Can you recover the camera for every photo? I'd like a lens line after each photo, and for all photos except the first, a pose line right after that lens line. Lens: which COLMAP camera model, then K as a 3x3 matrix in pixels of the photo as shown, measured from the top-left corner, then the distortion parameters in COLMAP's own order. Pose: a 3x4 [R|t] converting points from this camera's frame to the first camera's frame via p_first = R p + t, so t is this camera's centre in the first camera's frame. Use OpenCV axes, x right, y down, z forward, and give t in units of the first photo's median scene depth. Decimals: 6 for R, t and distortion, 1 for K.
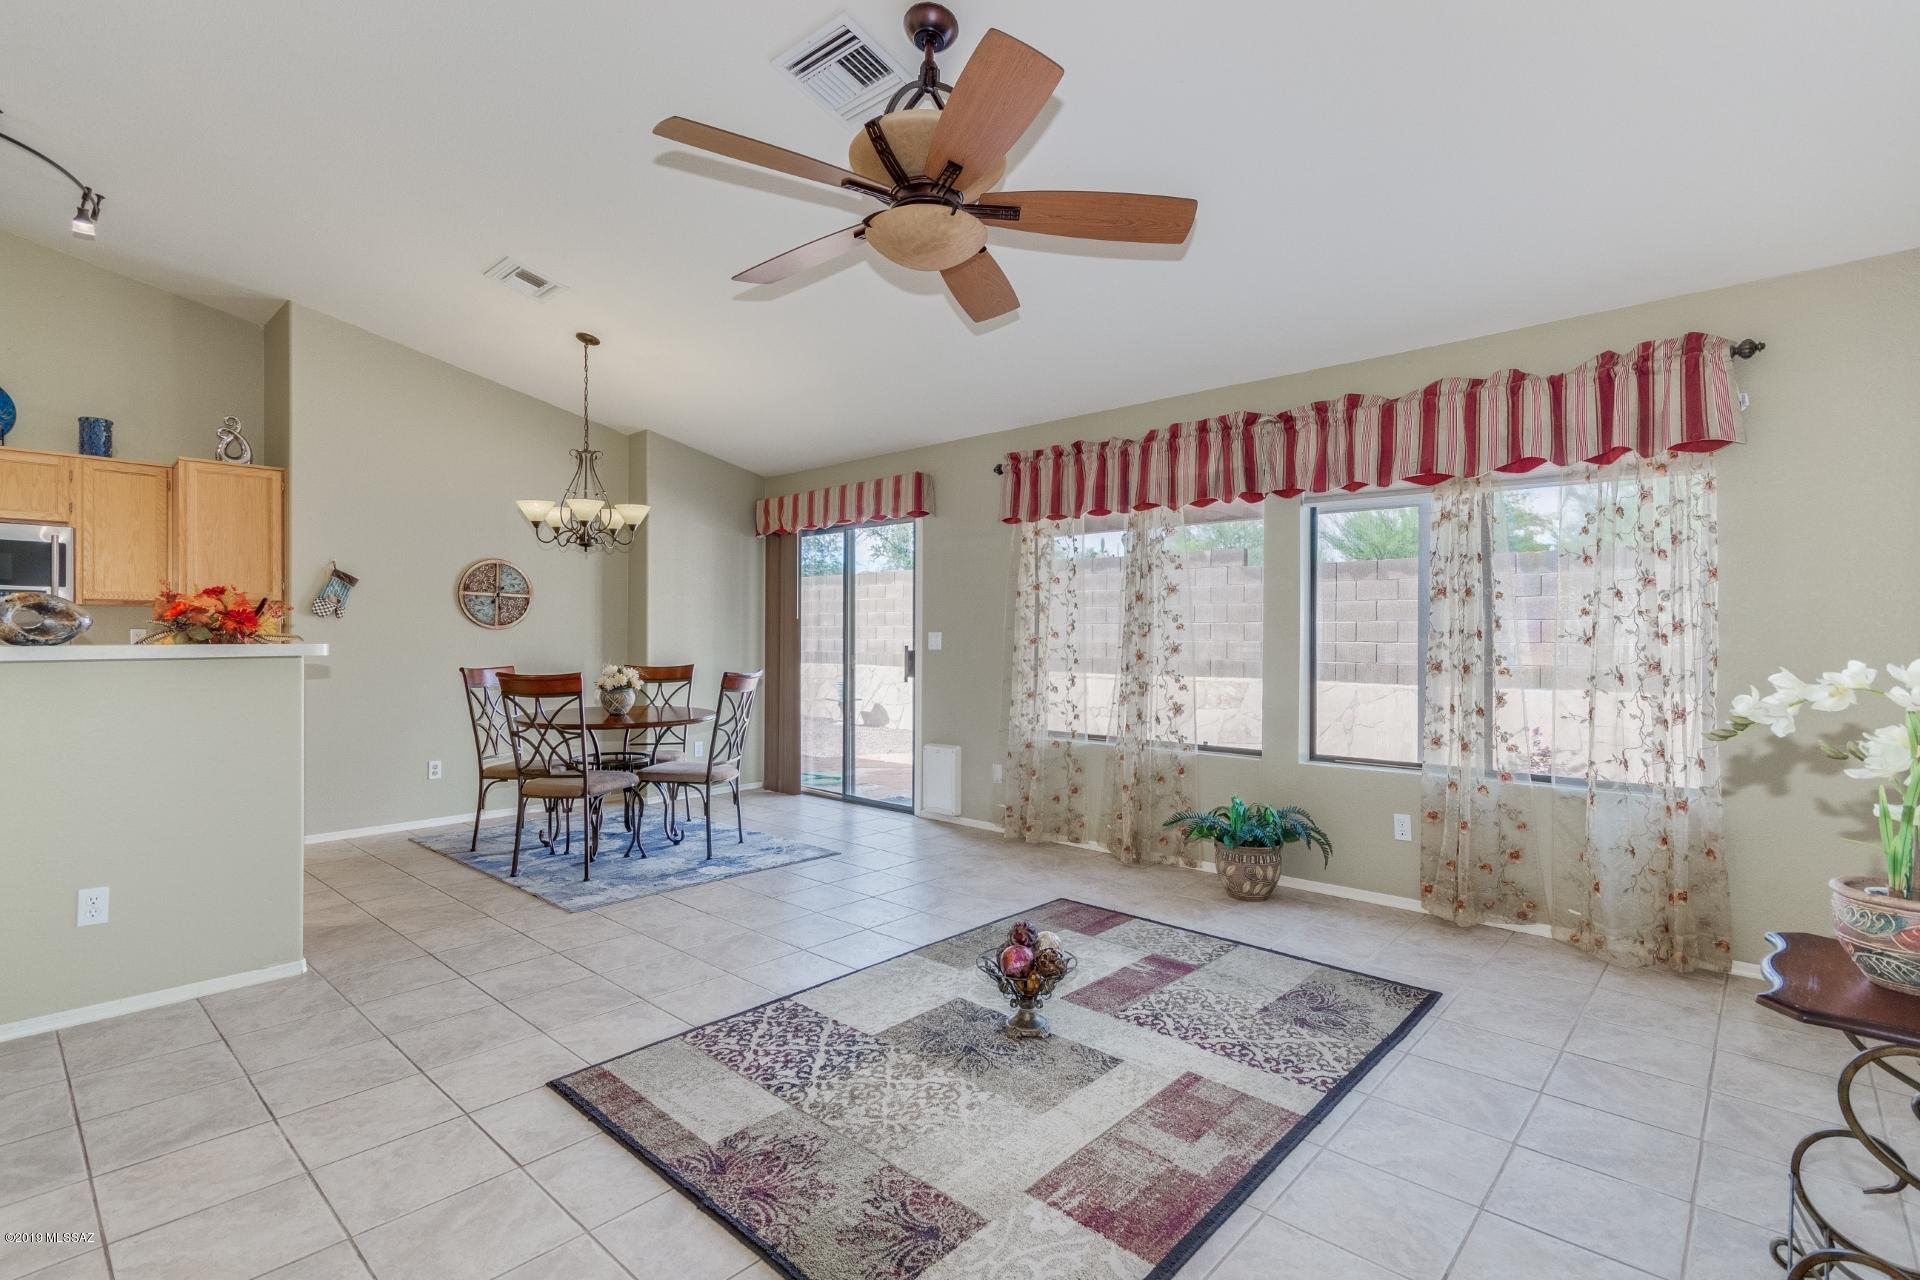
lens RADIAL K [[903.0, 0, 961.8], [0, 903.0, 626.7], [0, 0, 1]] dist [-0.003733, -0.000227]
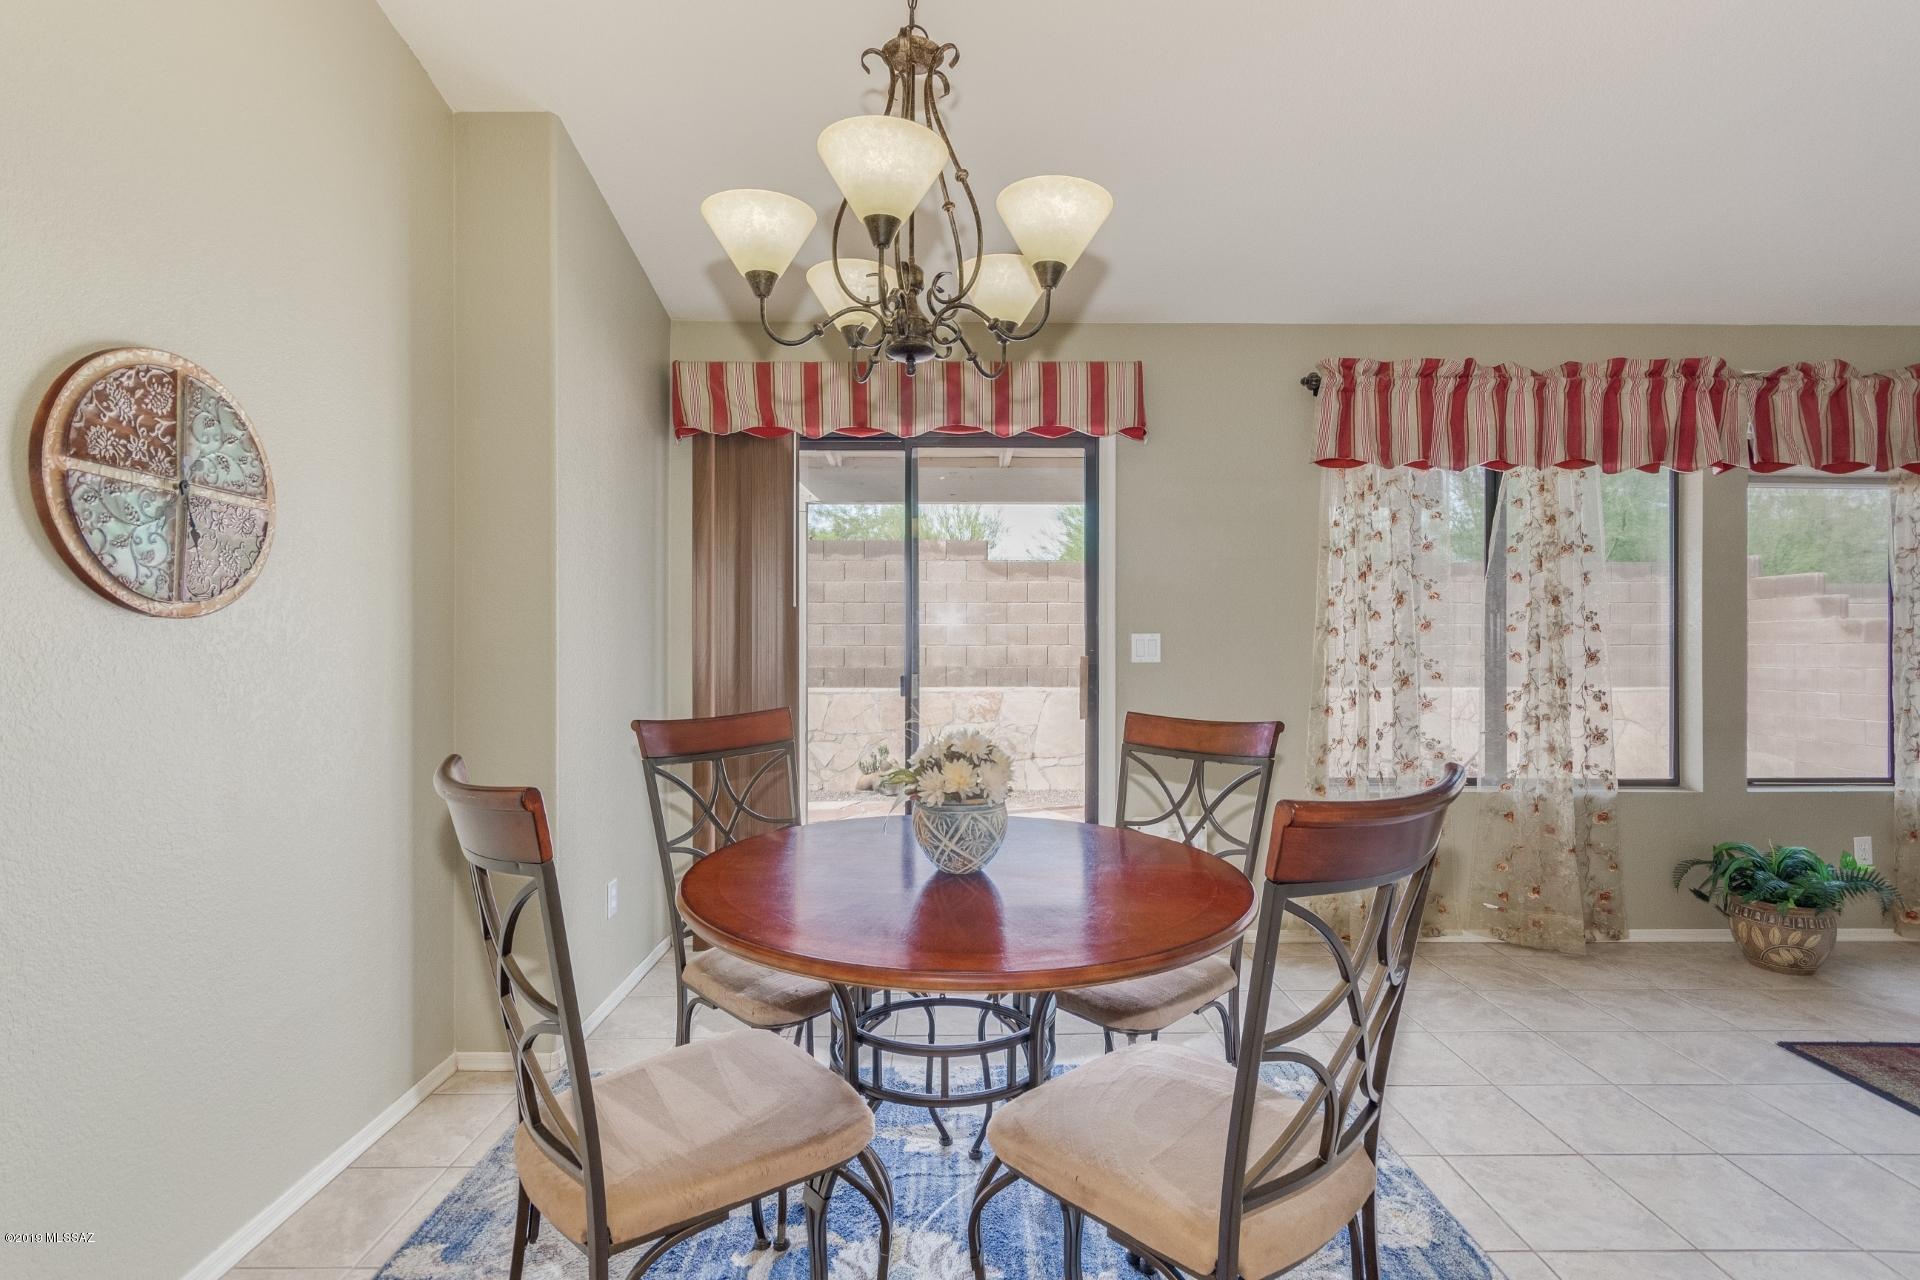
lens RADIAL K [[888.7, 0, 960.0], [0, 888.7, 640.0], [0, 0, 1]] dist [0.002523, 0.000438]
pose [[0.732934, -0.001403, 0.680298, -0.617926], [-0.005810, 0.999948, 0.008322, 0.006942], [-0.680275, -0.010052, 0.732888, 0.761499]]
